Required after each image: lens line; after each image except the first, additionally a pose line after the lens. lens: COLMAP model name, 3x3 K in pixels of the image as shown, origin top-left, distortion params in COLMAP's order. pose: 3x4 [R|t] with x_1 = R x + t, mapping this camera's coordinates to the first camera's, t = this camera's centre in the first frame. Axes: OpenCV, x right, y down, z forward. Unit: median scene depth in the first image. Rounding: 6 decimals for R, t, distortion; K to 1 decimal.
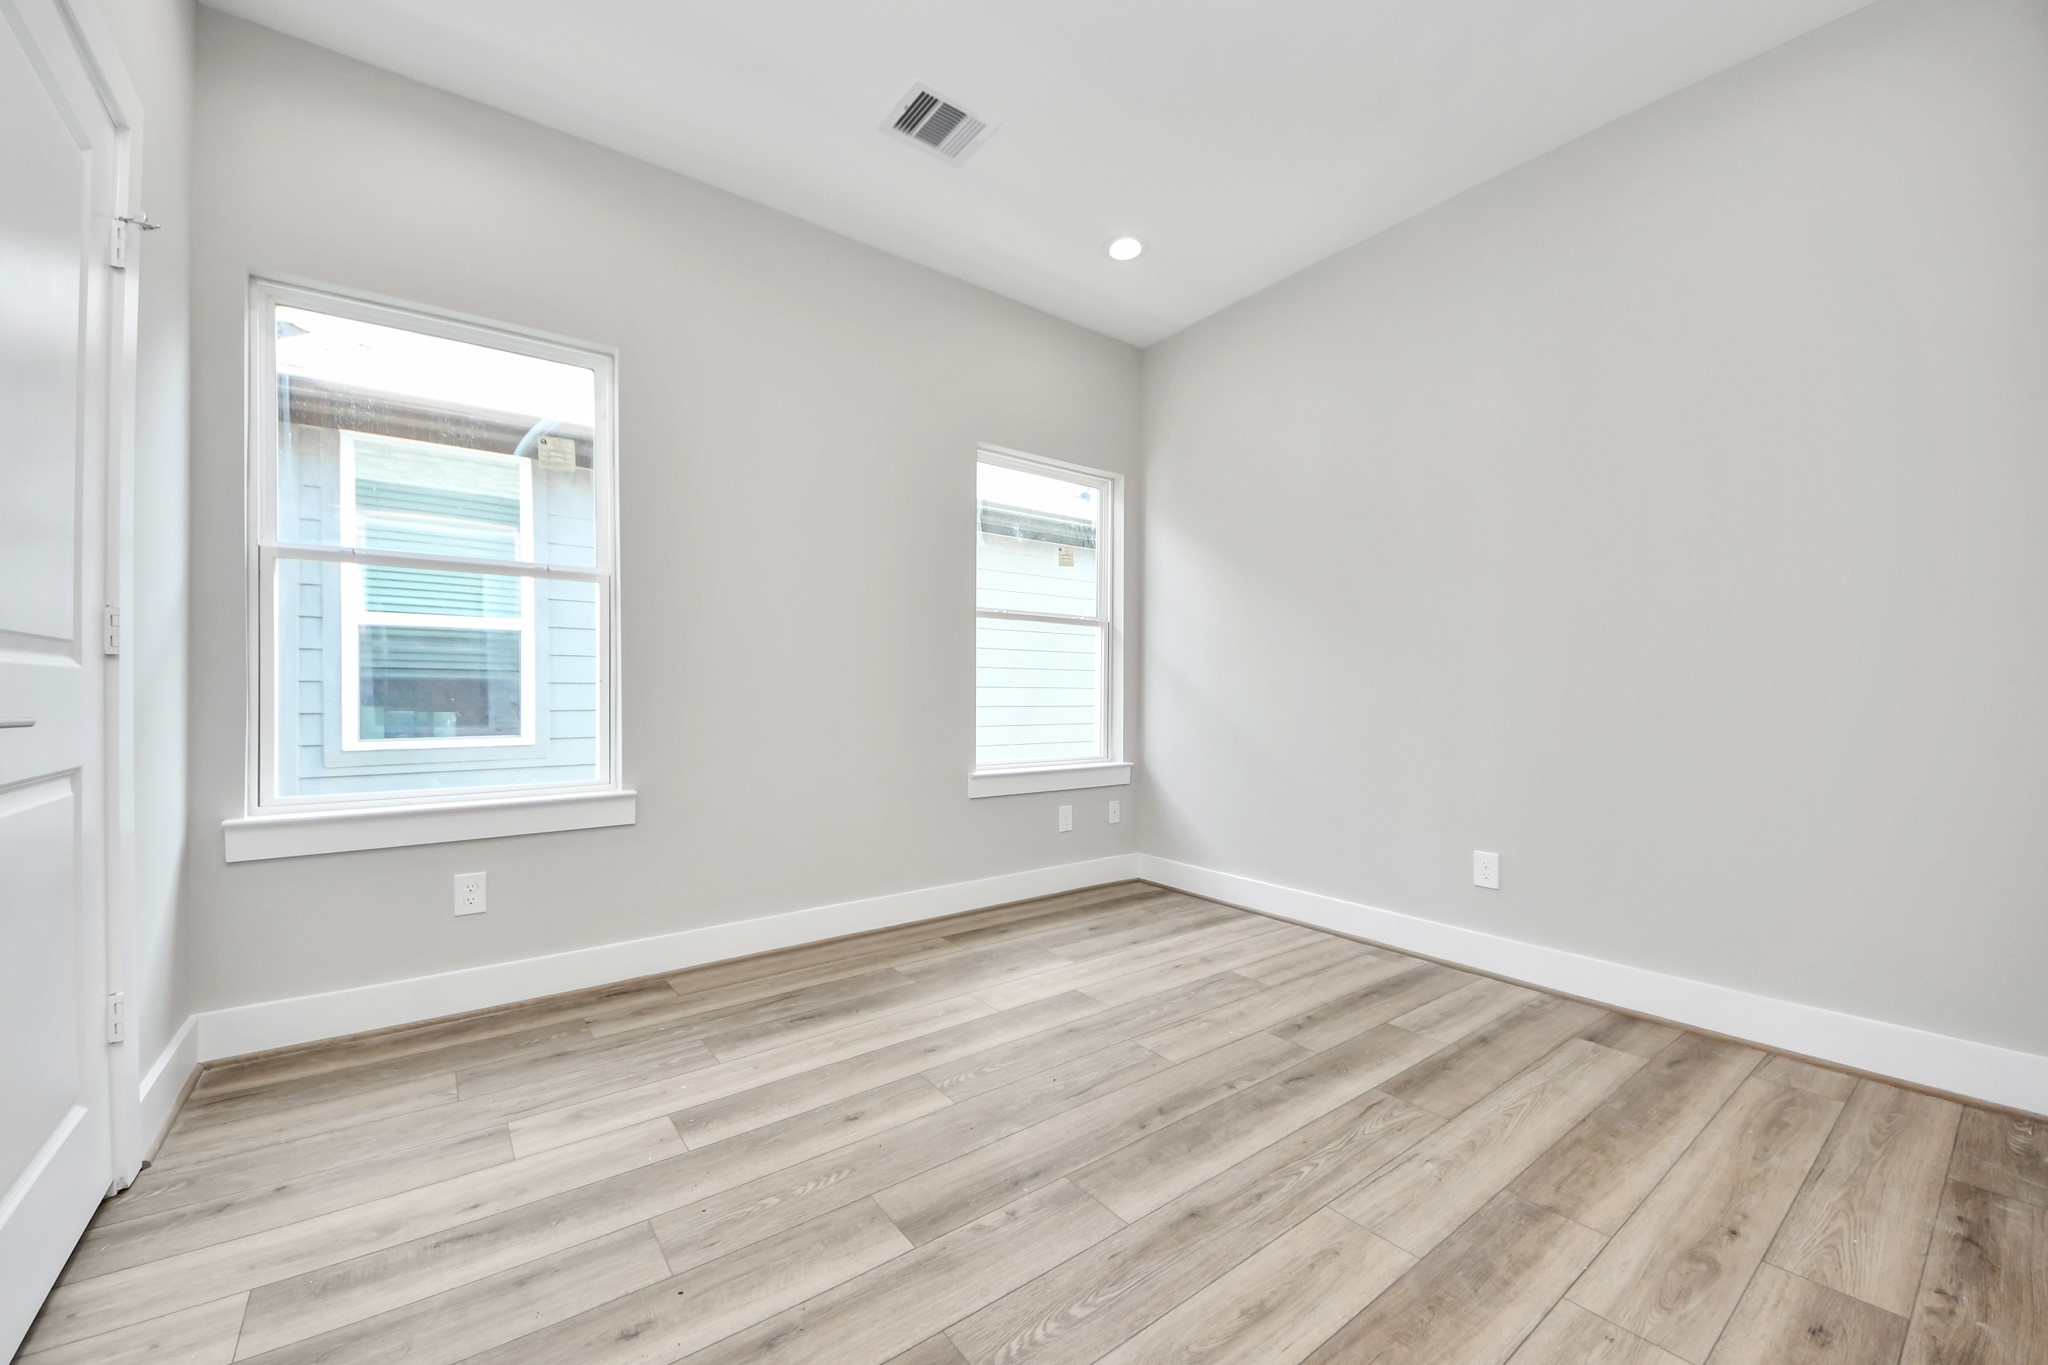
lens RADIAL K [[760.7, 0, 1032.6], [0, 760.7, 693.4], [0, 0, 1]] dist [0.054643, -0.028758]
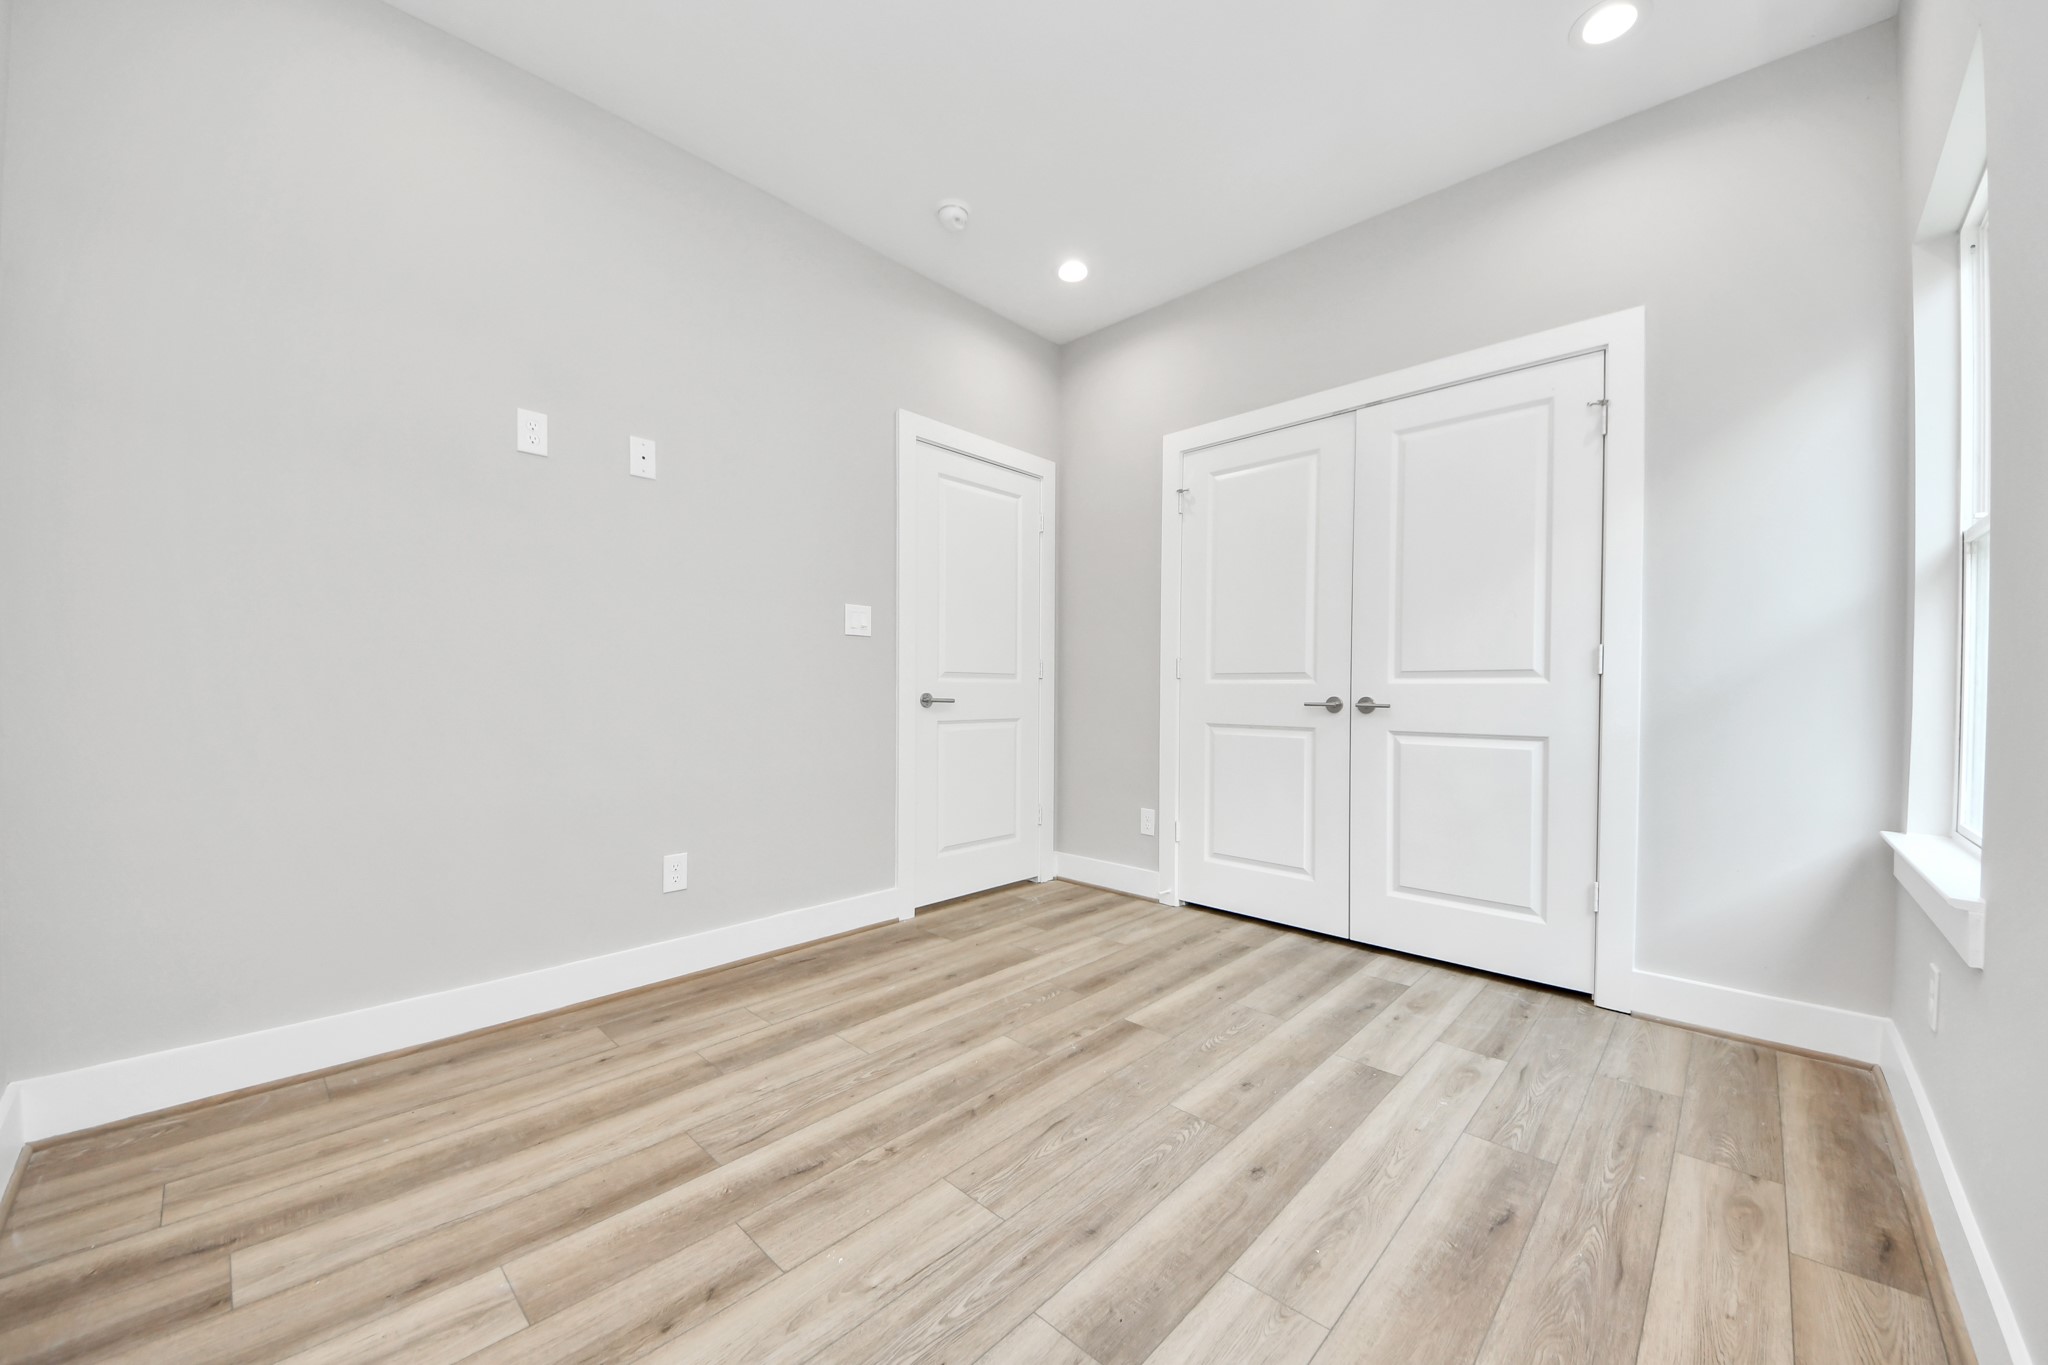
lens RADIAL K [[760.7, 0, 1032.6], [0, 760.7, 693.4], [0, 0, 1]] dist [0.054643, -0.028758]
pose [[-0.985526, -0.011787, -0.169115, 0.238848], [-0.012541, 0.999916, 0.003392, -0.020004], [0.169060, 0.005464, -0.985591, 1.799691]]
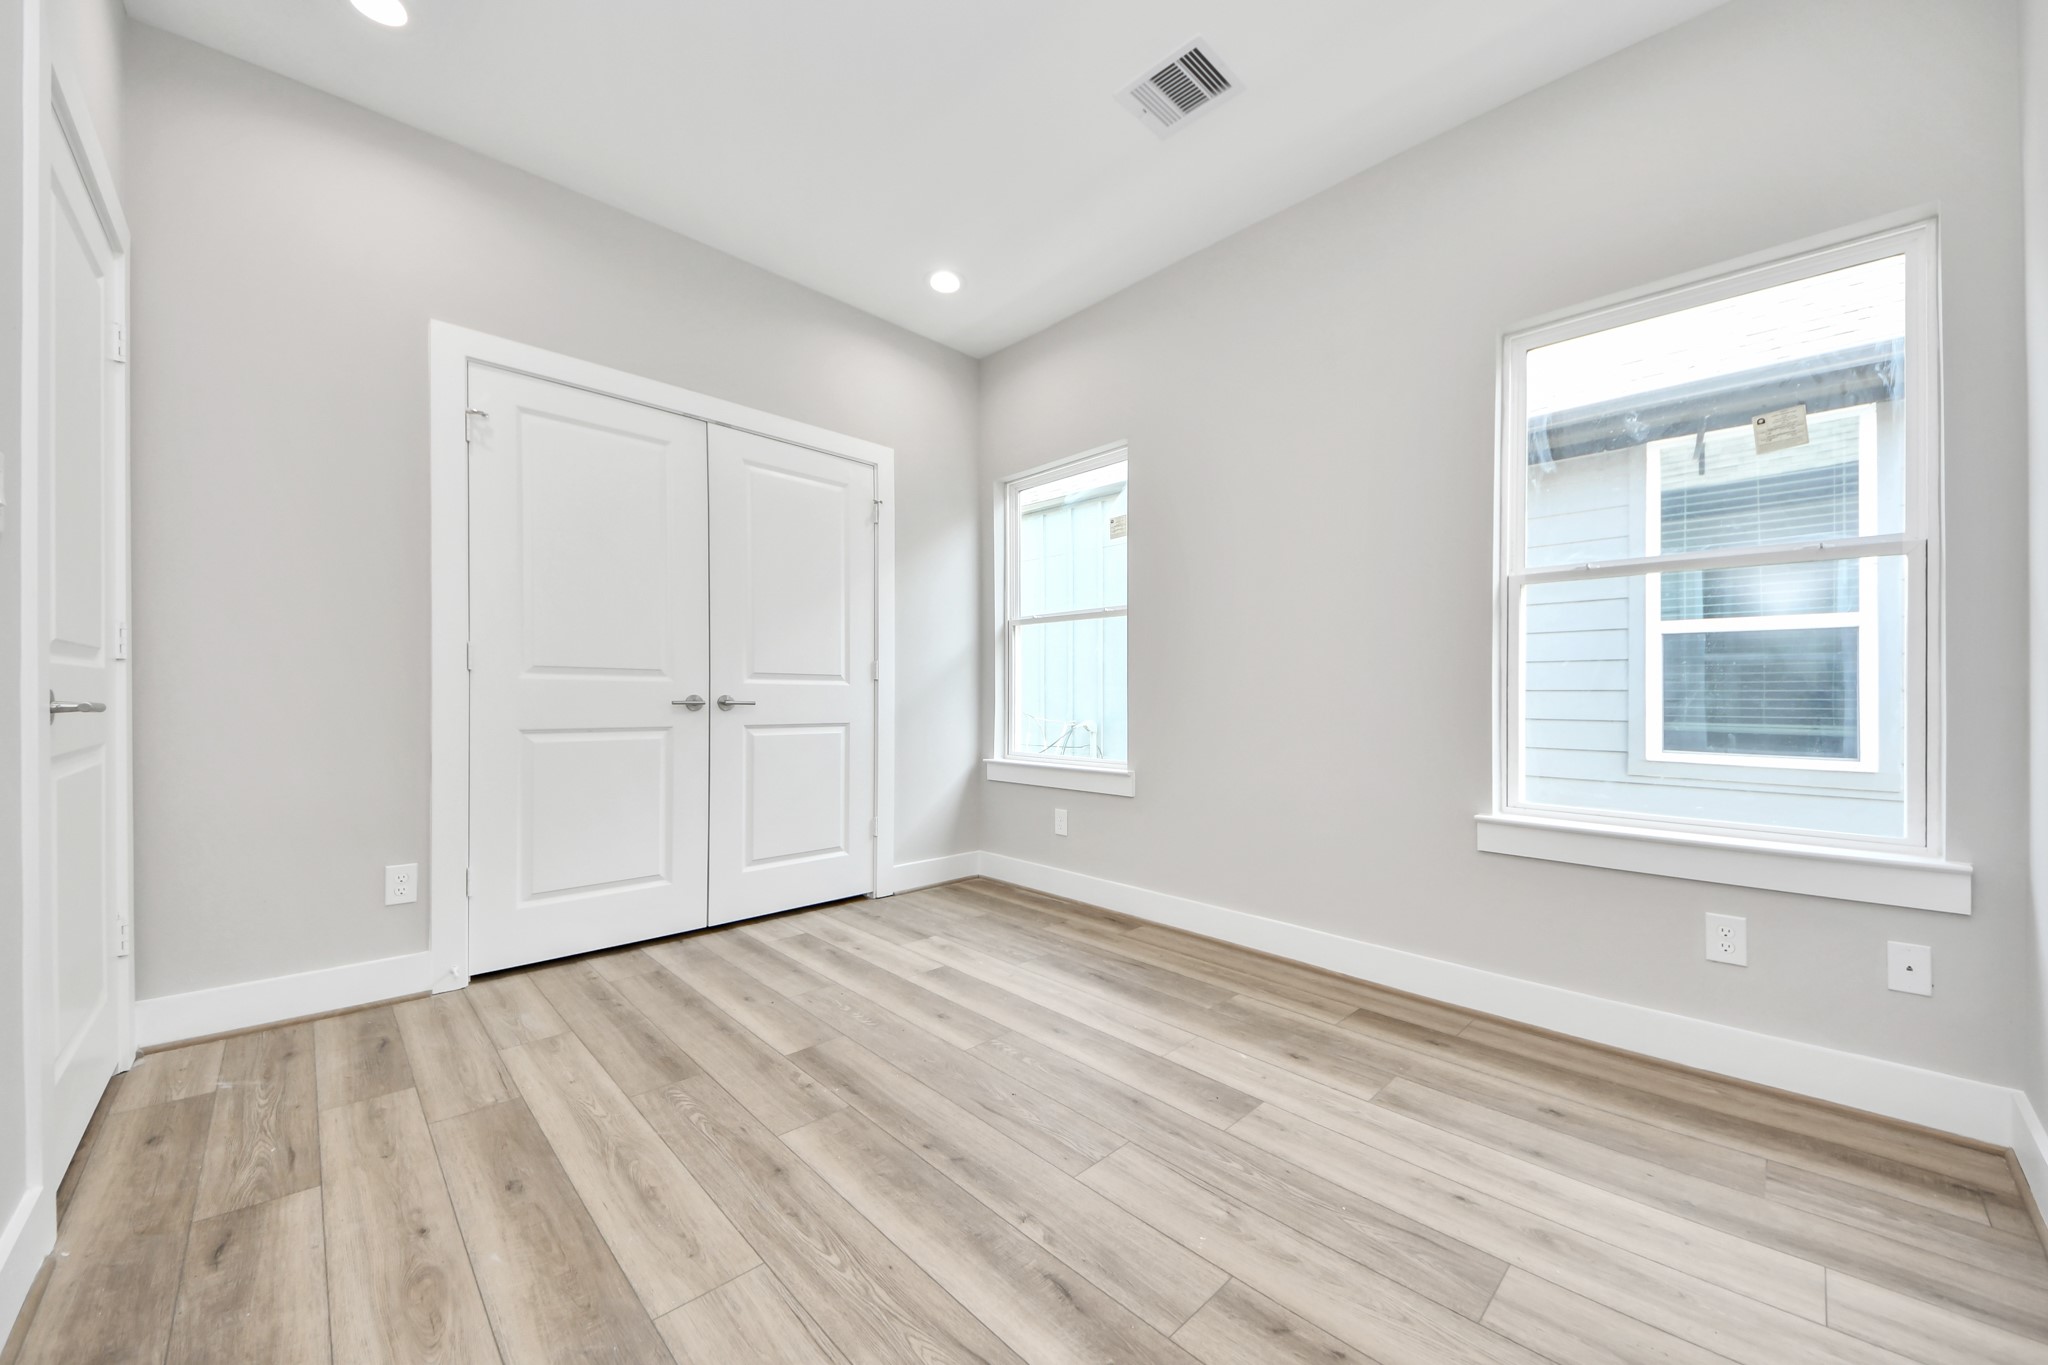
lens RADIAL K [[760.7, 0, 1032.6], [0, 760.7, 693.4], [0, 0, 1]] dist [0.054643, -0.028758]
pose [[0.126649, -0.010435, -0.991893, 0.944205], [-0.006261, 0.999916, -0.011319, 0.015321], [0.991928, 0.007644, 0.126573, 0.861485]]
